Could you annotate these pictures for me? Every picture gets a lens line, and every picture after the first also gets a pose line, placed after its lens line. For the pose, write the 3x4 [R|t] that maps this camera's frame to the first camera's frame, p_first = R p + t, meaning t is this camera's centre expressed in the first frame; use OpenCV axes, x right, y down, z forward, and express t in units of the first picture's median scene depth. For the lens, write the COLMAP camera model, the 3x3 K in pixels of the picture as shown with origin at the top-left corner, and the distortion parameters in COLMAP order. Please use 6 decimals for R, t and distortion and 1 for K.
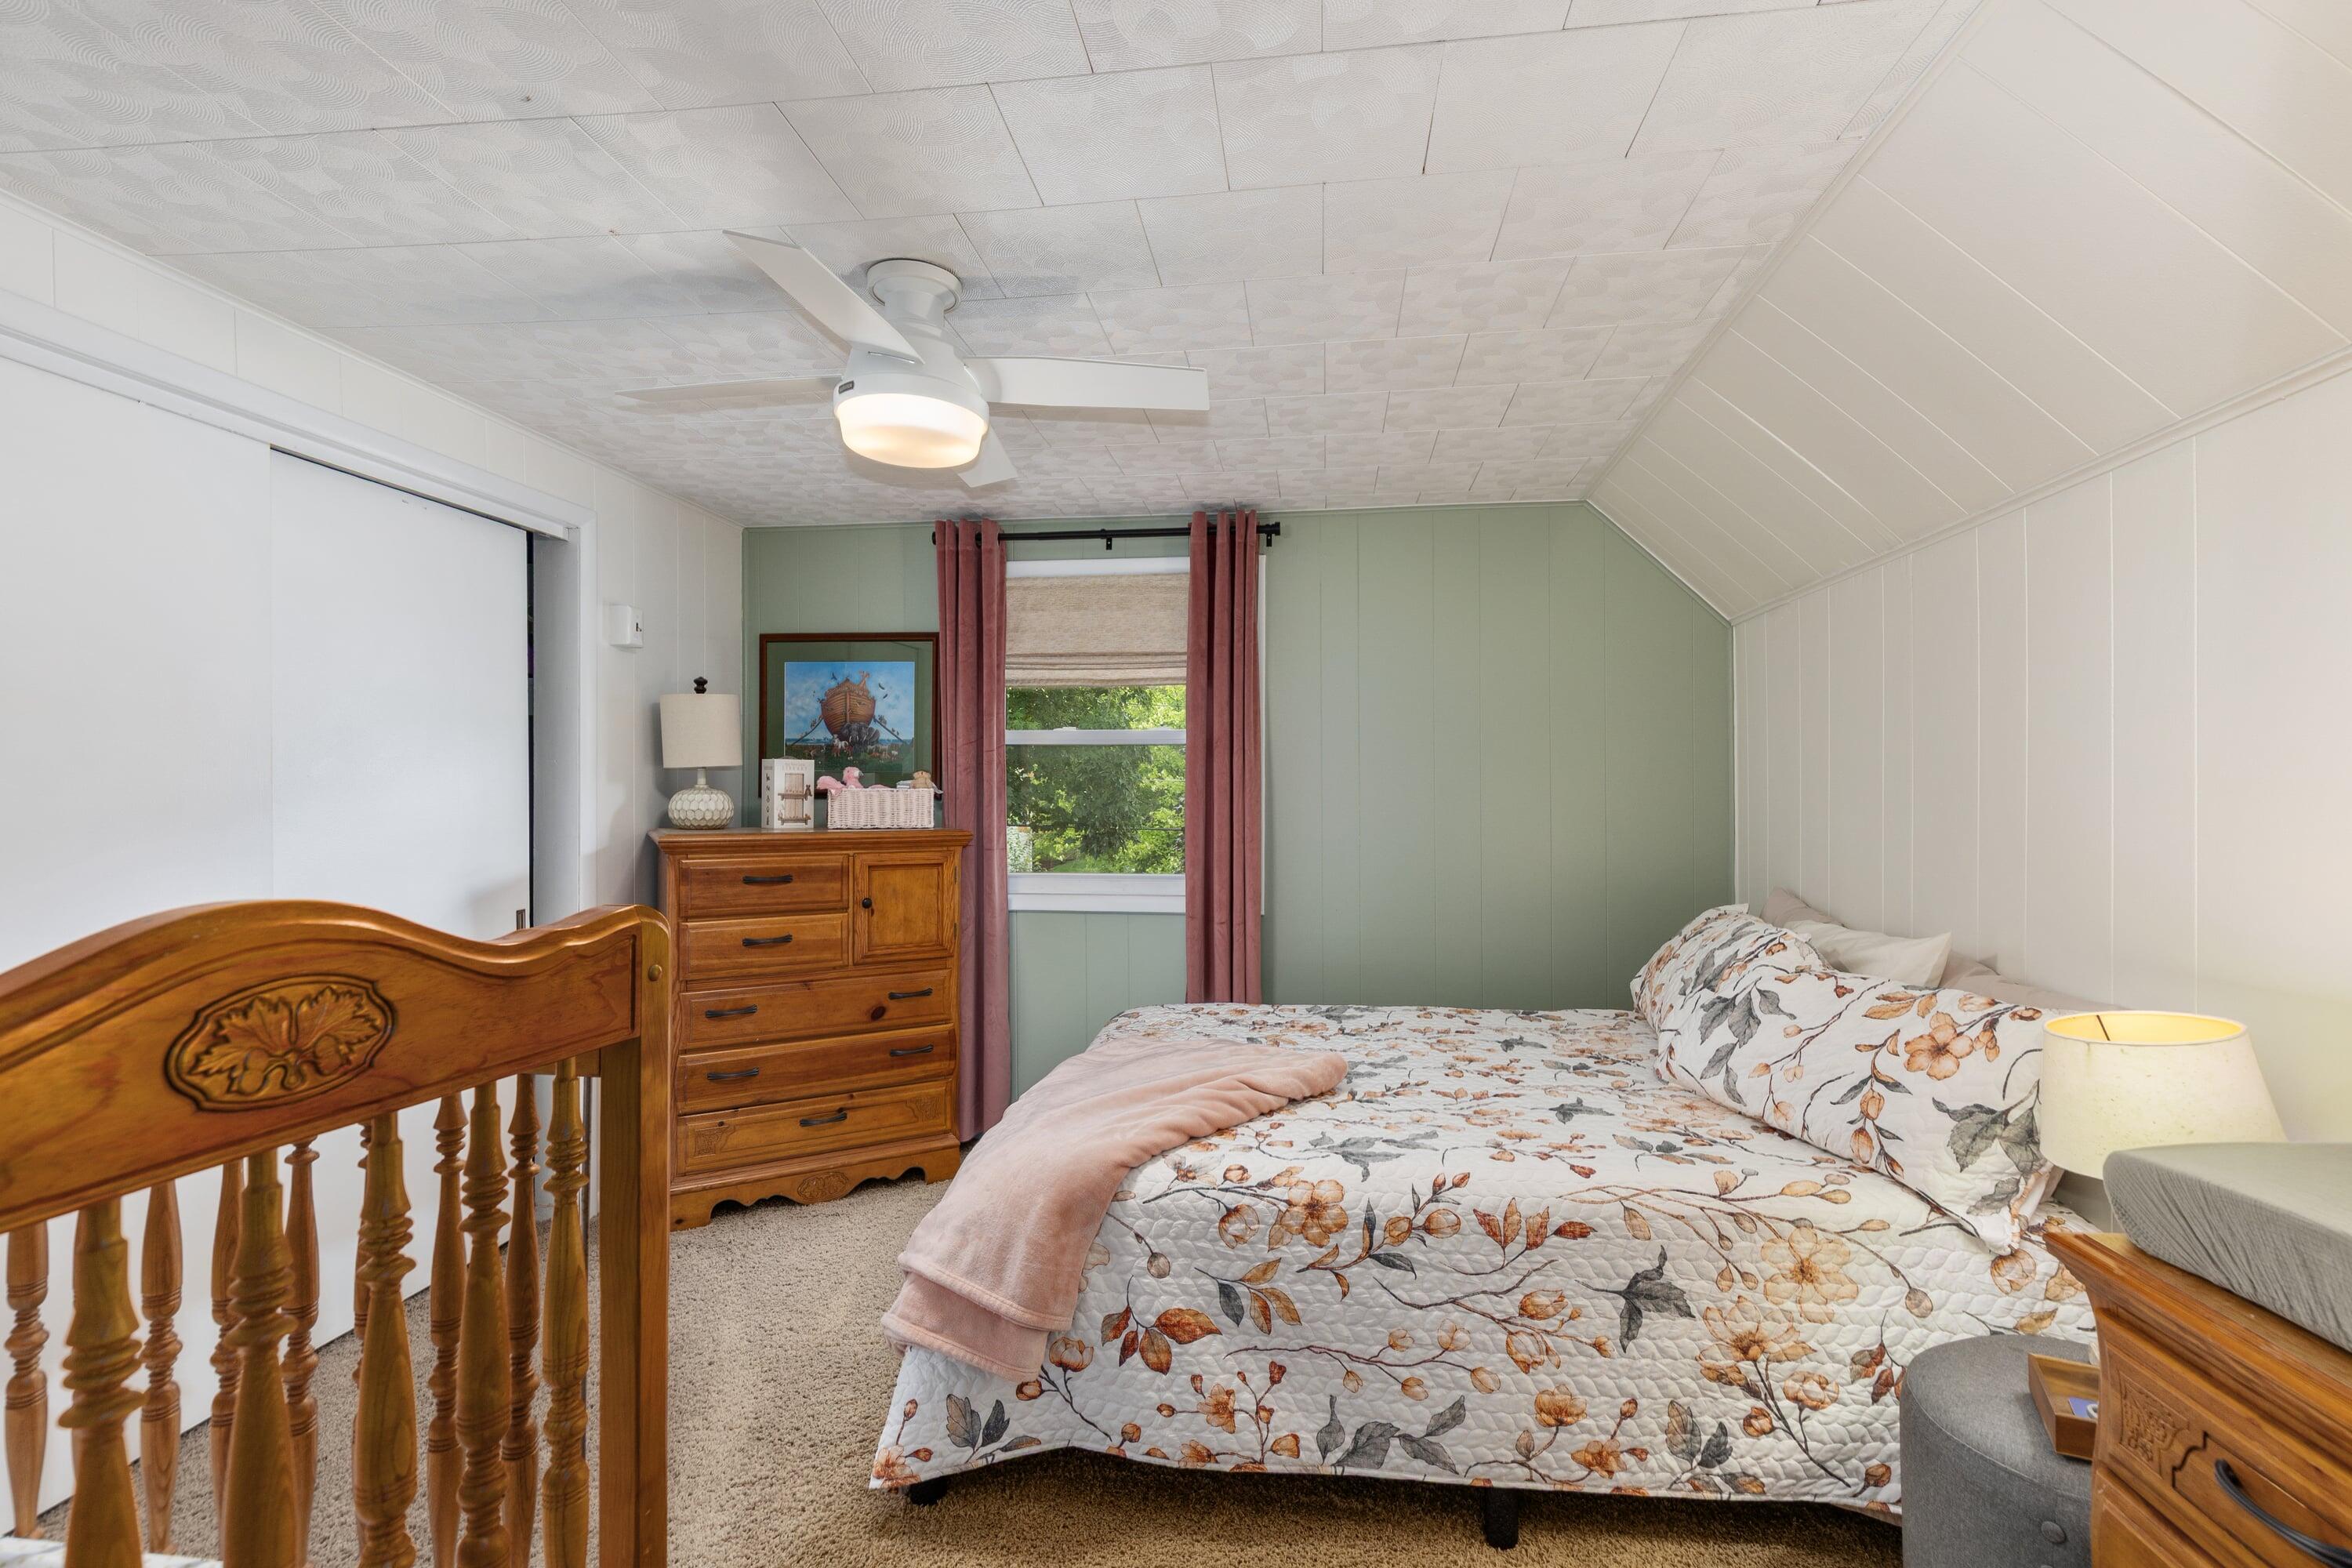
lens RADIAL K [[1079.4, 0, 1193.5], [0, 1079.4, 785.8], [0, 0, 1]] dist [0.008208, 0.000739]
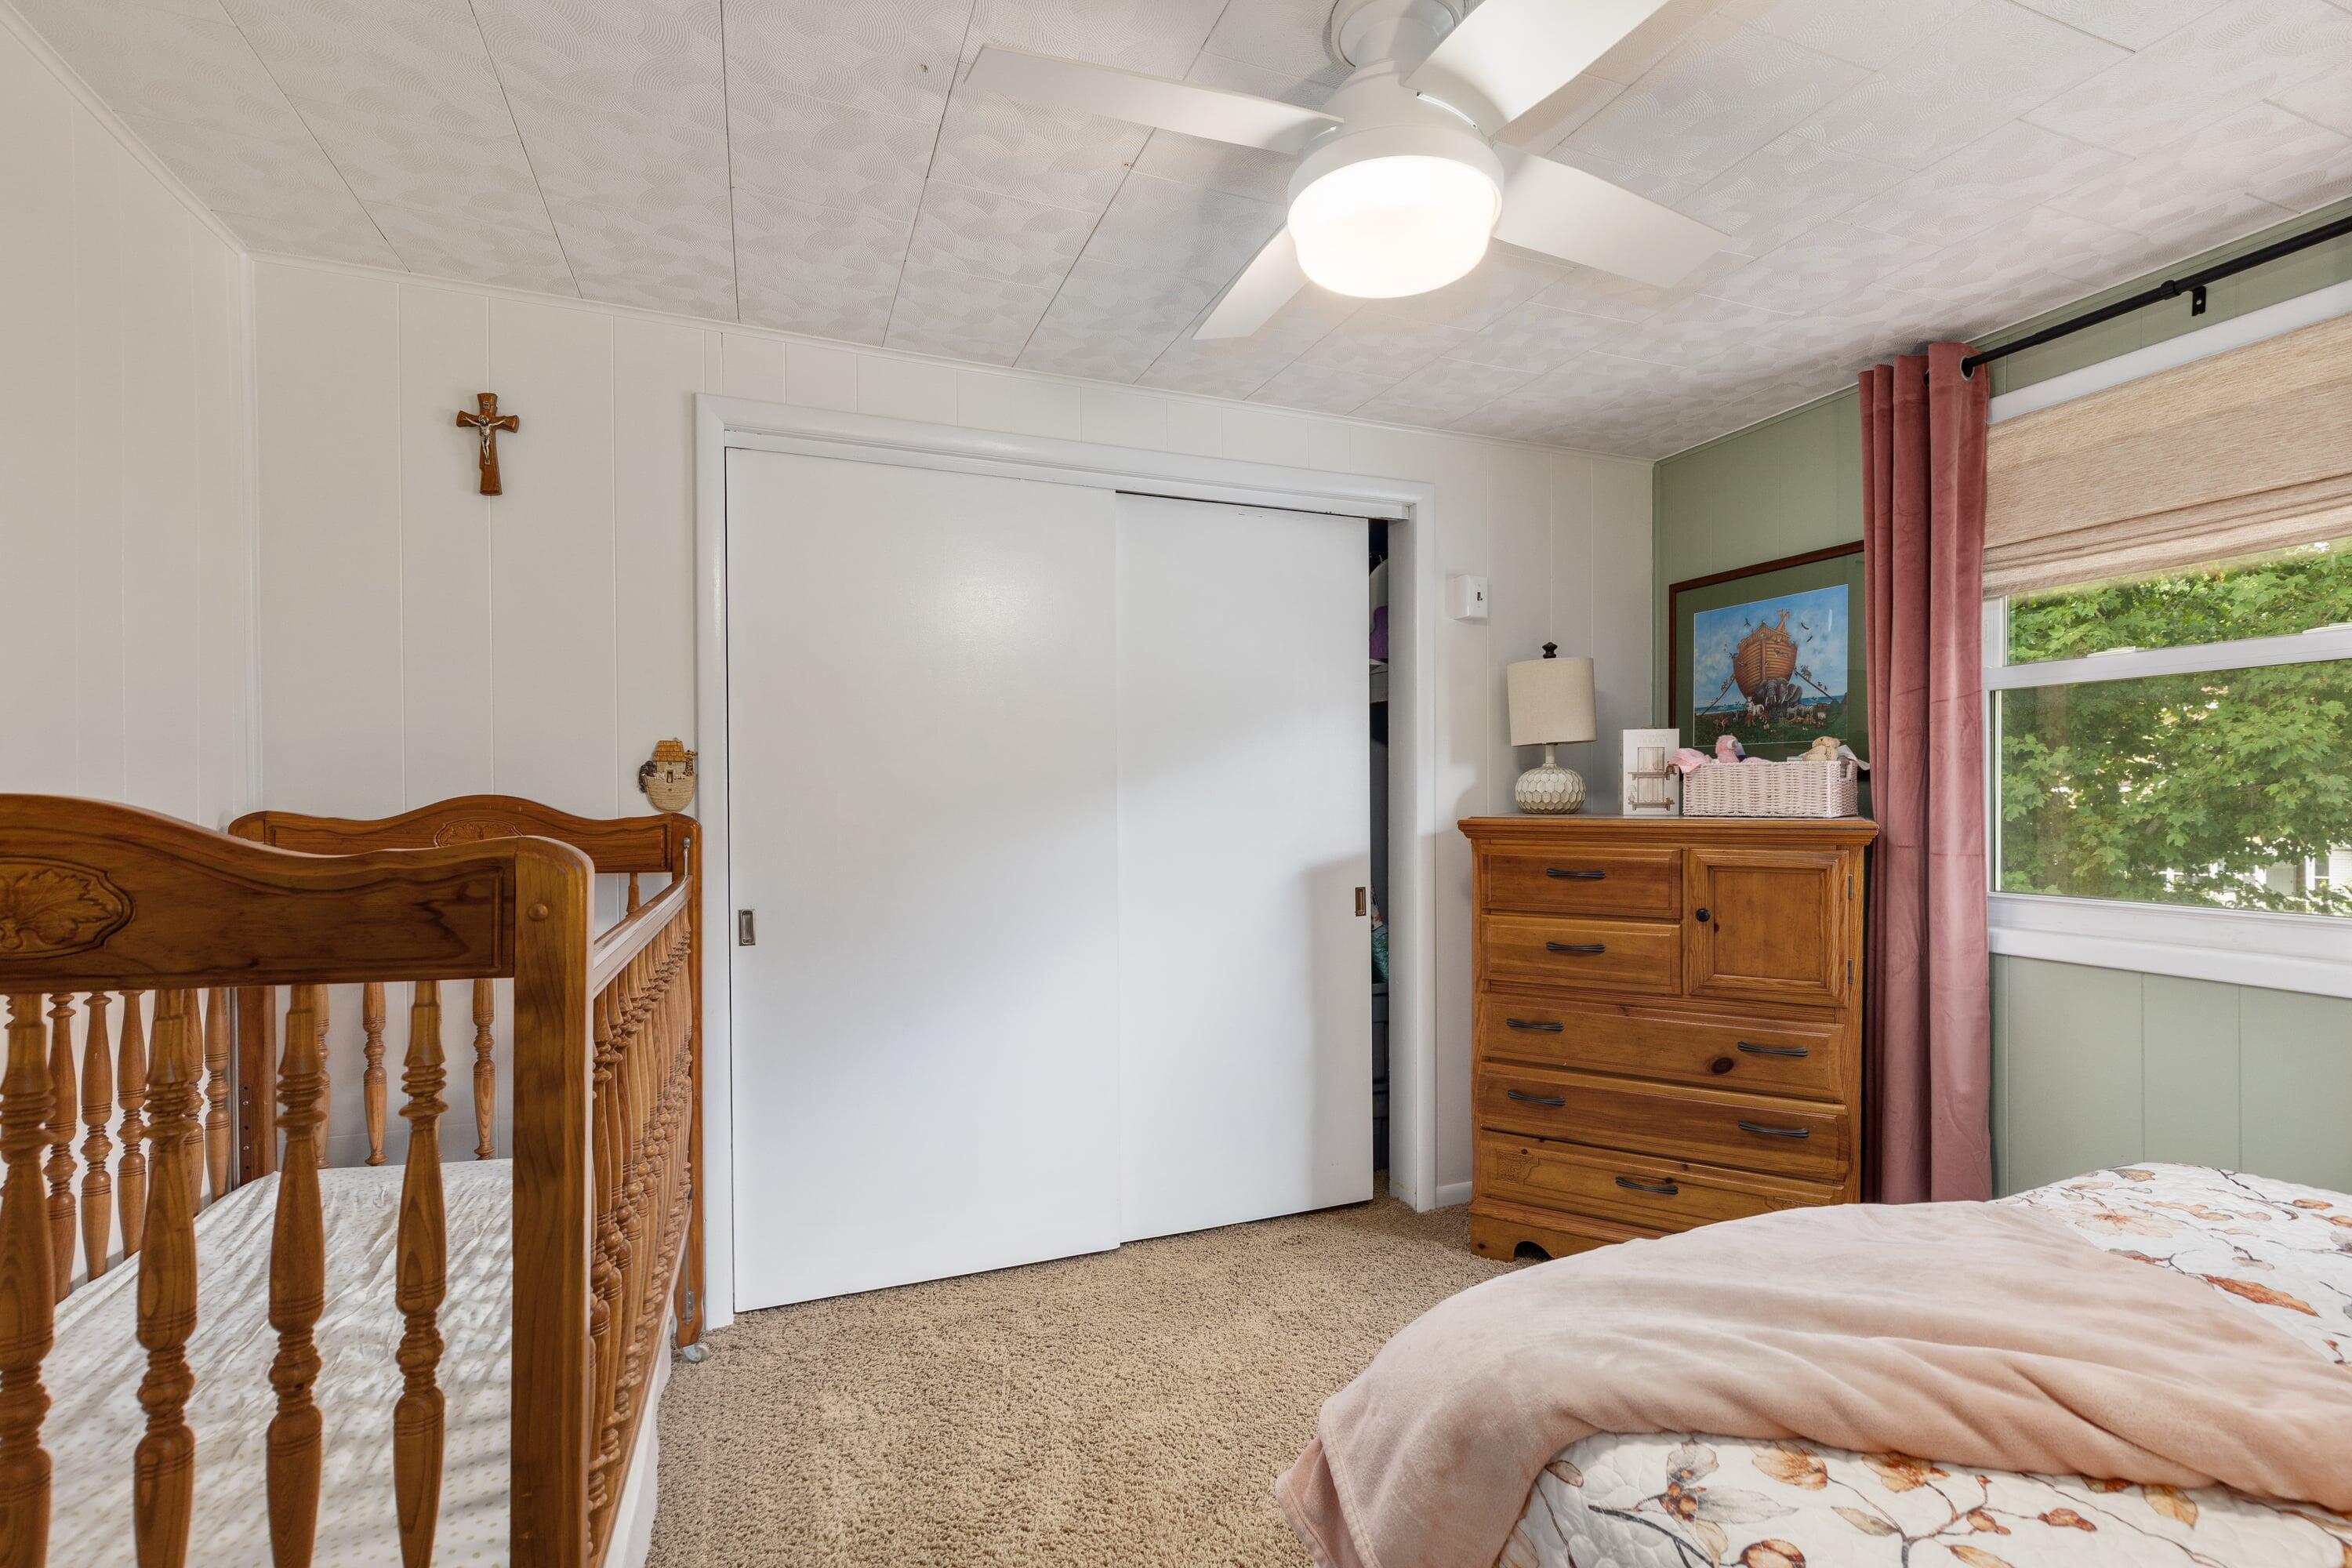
lens RADIAL K [[1073.0, 0, 1179.6], [0, 1073.0, 801.0], [0, 0, 1]] dist [0.002079, 0.000104]
pose [[0.475041, 0.000583, -0.879963, 0.173226], [0.006523, 0.999970, 0.004184, 0.024037], [0.879939, -0.007727, 0.475023, 0.322234]]
